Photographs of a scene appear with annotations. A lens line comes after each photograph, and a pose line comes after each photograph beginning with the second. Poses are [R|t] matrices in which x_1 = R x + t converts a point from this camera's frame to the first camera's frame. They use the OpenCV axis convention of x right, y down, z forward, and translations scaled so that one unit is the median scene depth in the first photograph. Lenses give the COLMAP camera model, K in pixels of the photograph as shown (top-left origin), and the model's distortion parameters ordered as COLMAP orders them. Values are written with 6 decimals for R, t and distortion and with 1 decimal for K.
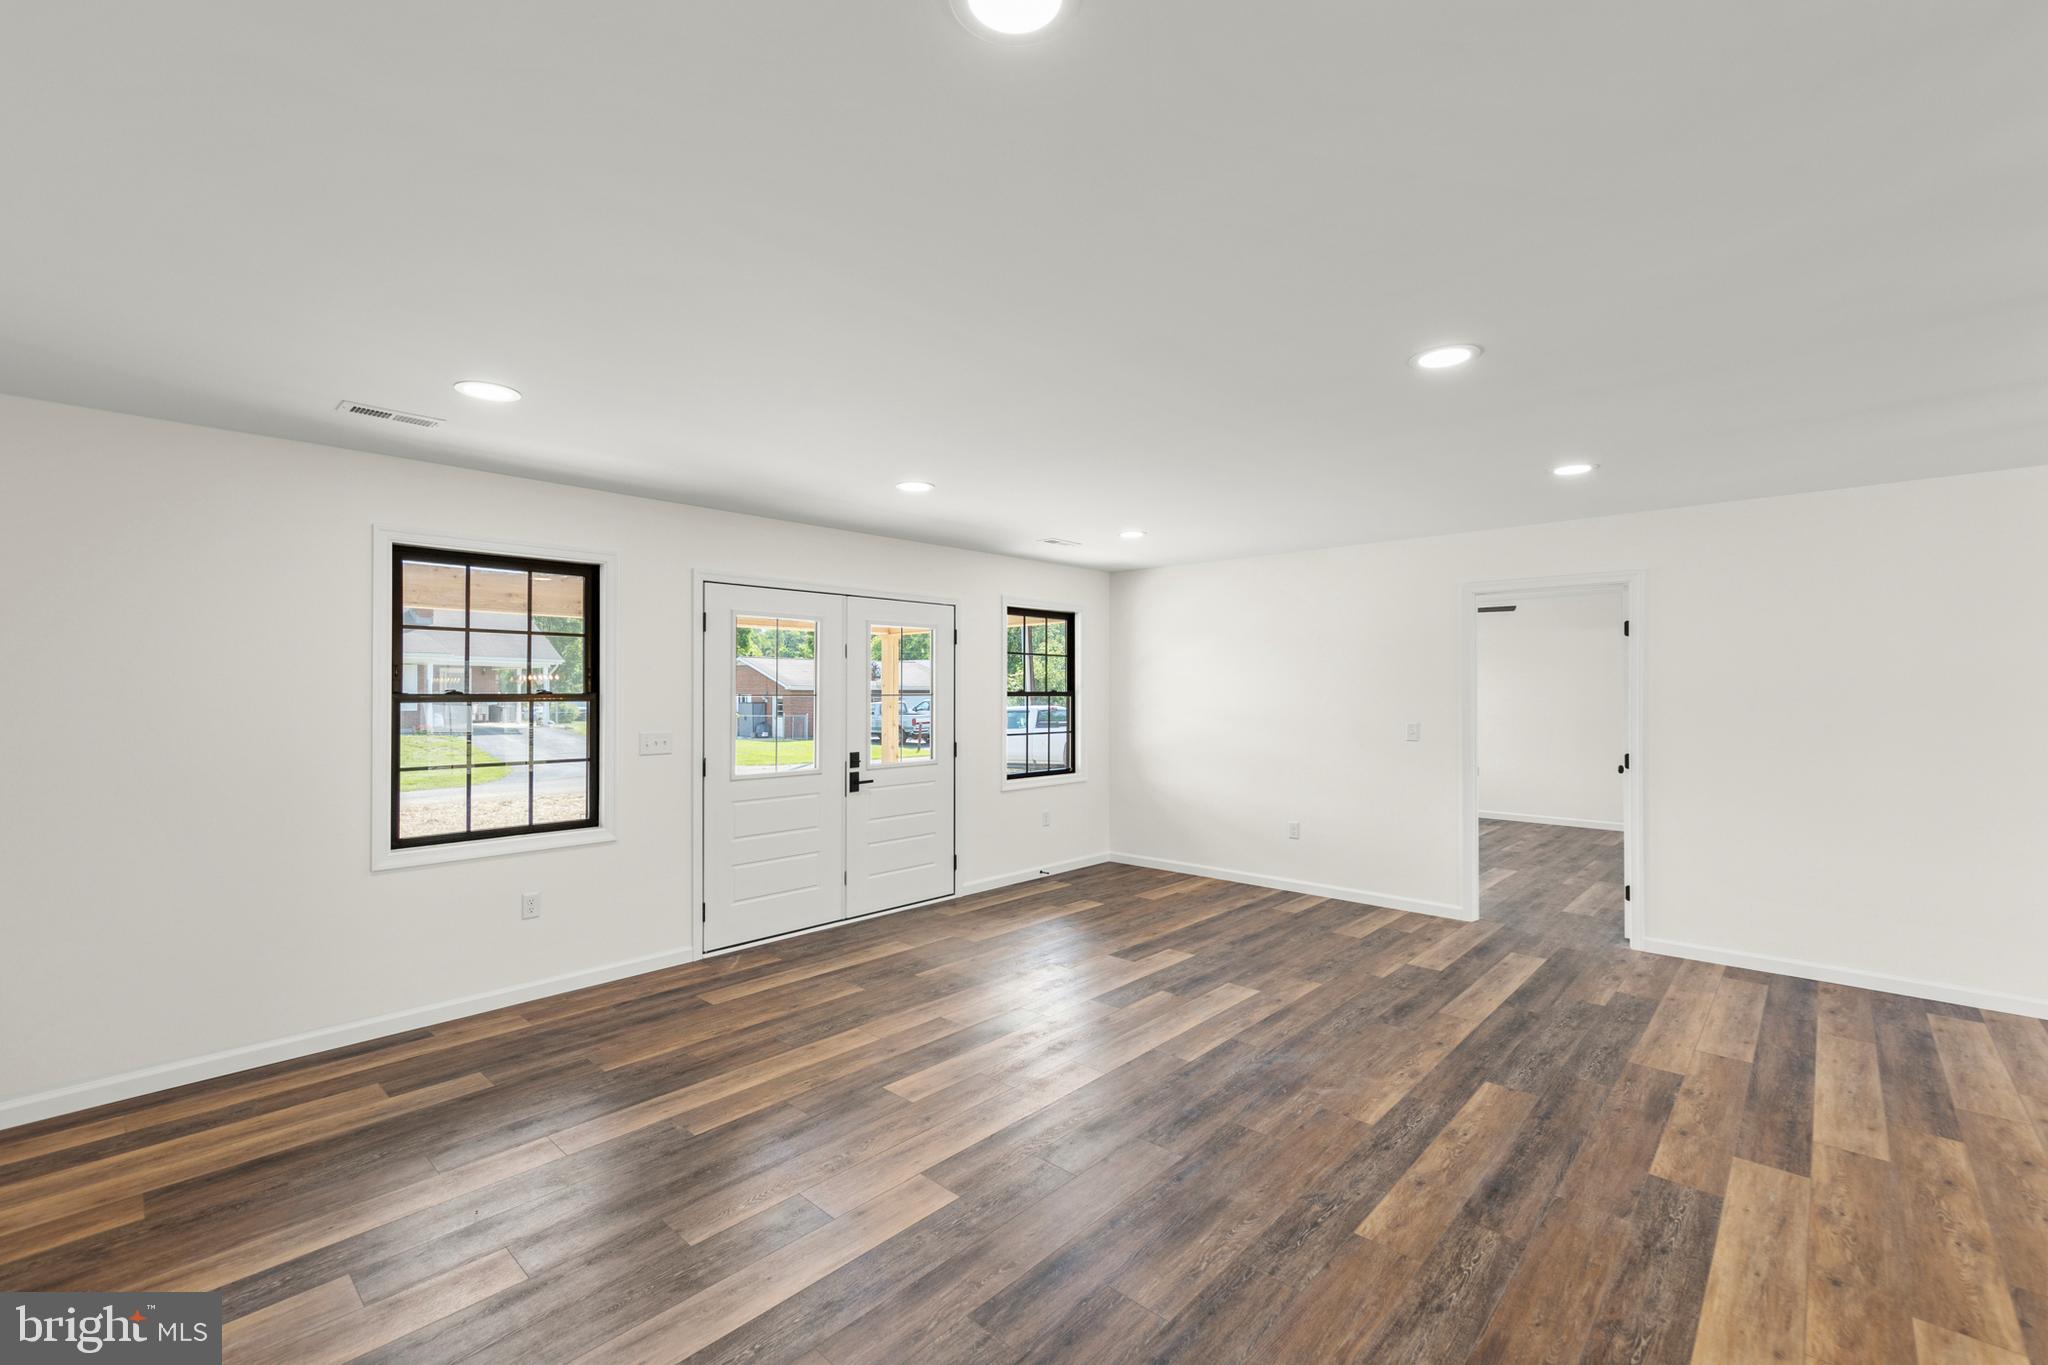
lens RADIAL K [[865.0, 0, 1030.6], [0, 865.0, 673.9], [0, 0, 1]] dist [0.003559, 0.000509]
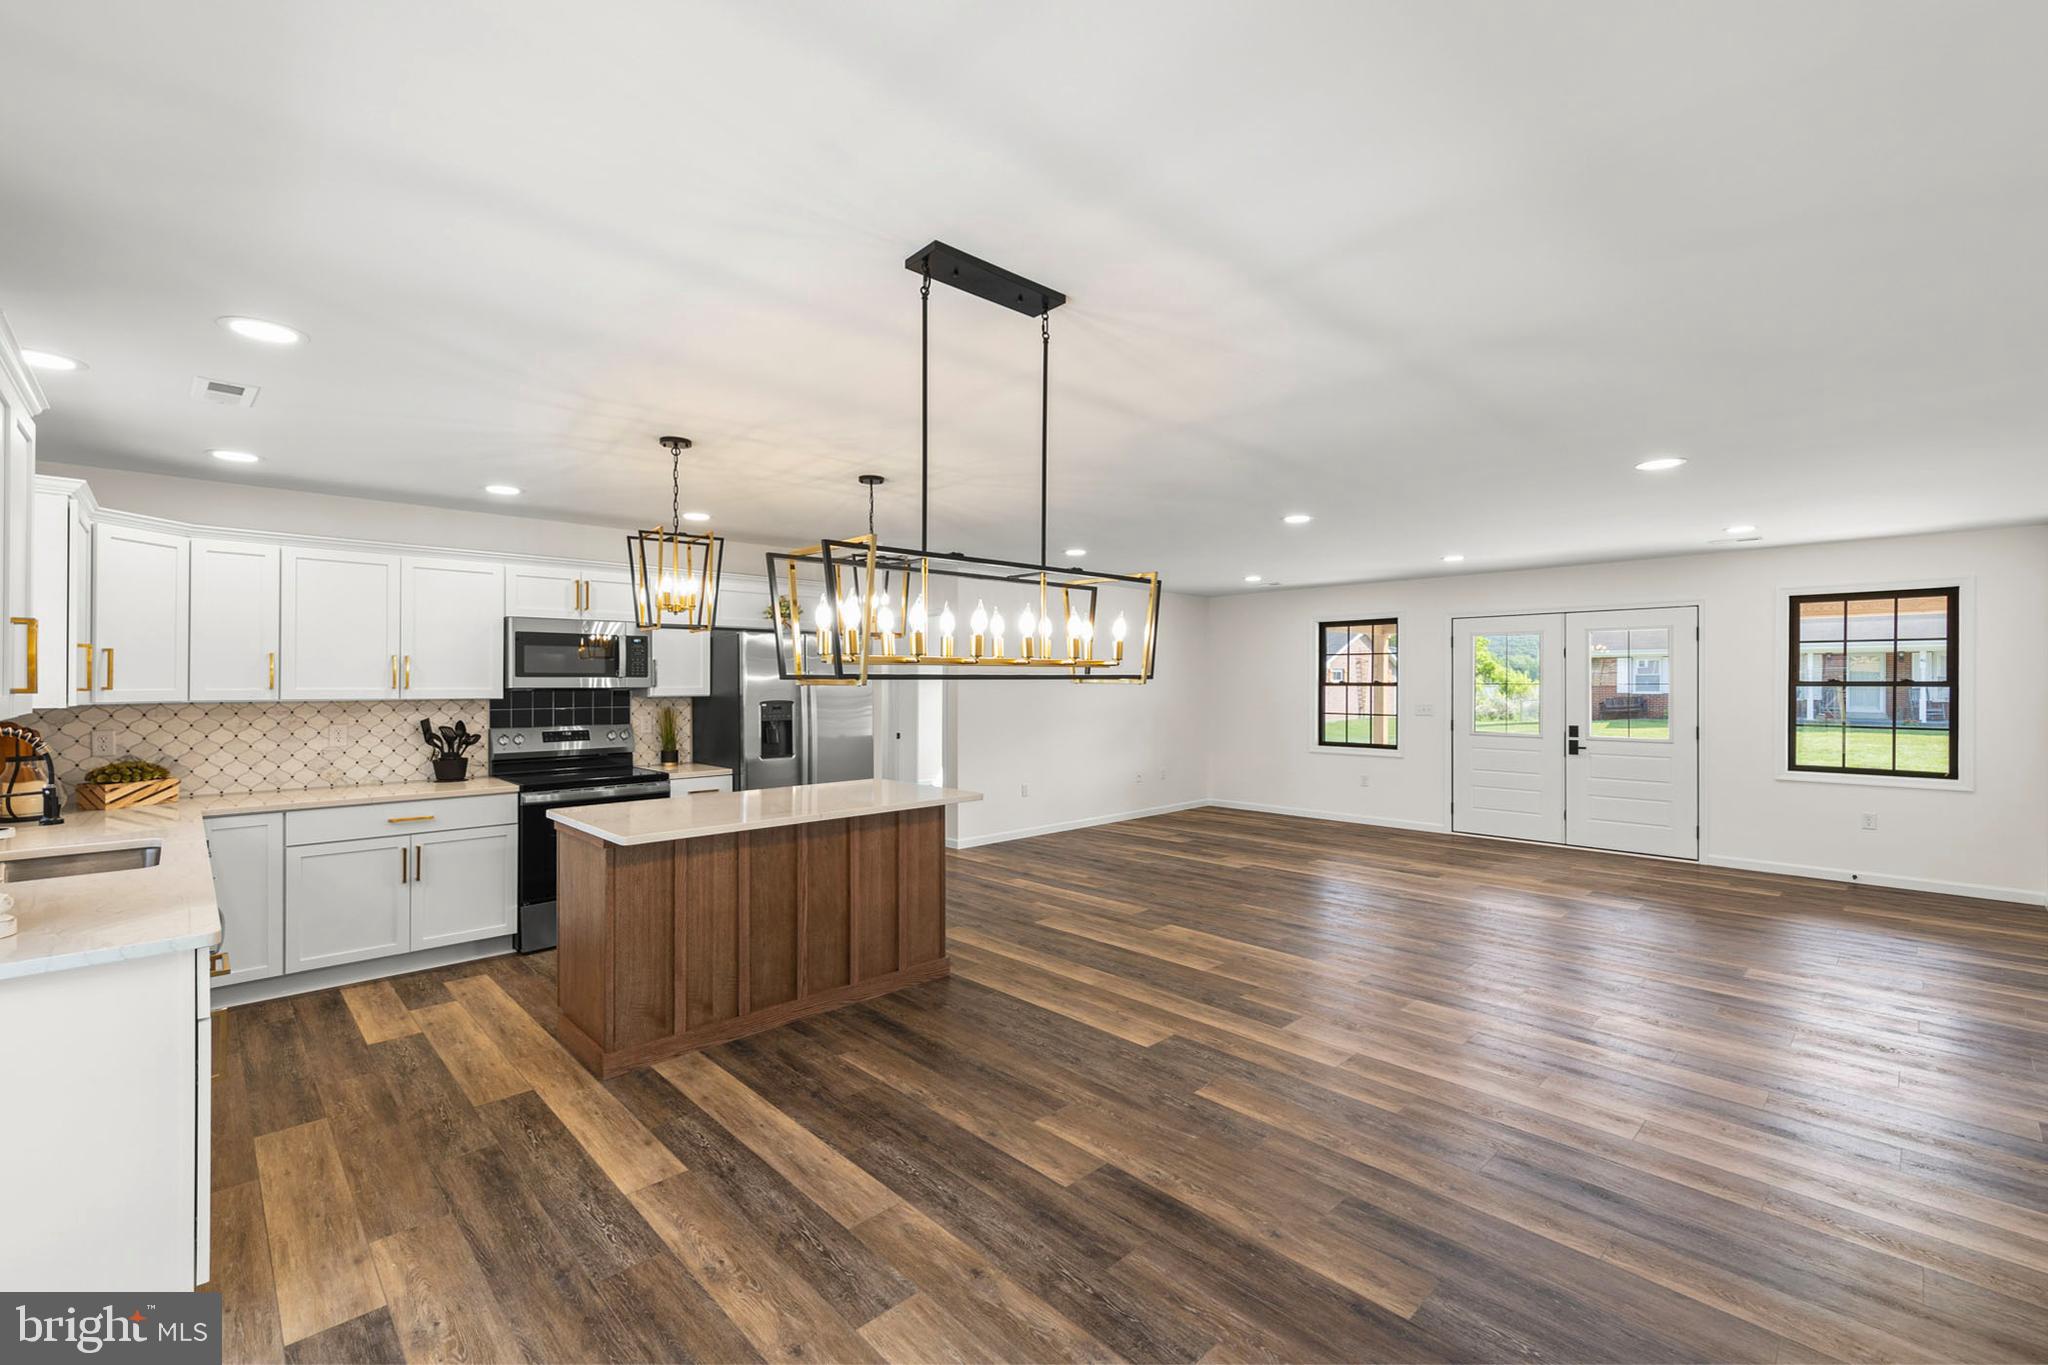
lens RADIAL K [[875.3, 0, 1053.2], [0, 875.3, 678.0], [0, 0, 1]] dist [0.007866, -0.000677]
pose [[-0.045536, -0.009517, -0.998917, 1.787673], [0.024705, 0.999638, -0.010650, 0.016926], [0.998657, -0.025164, -0.045284, 0.377052]]
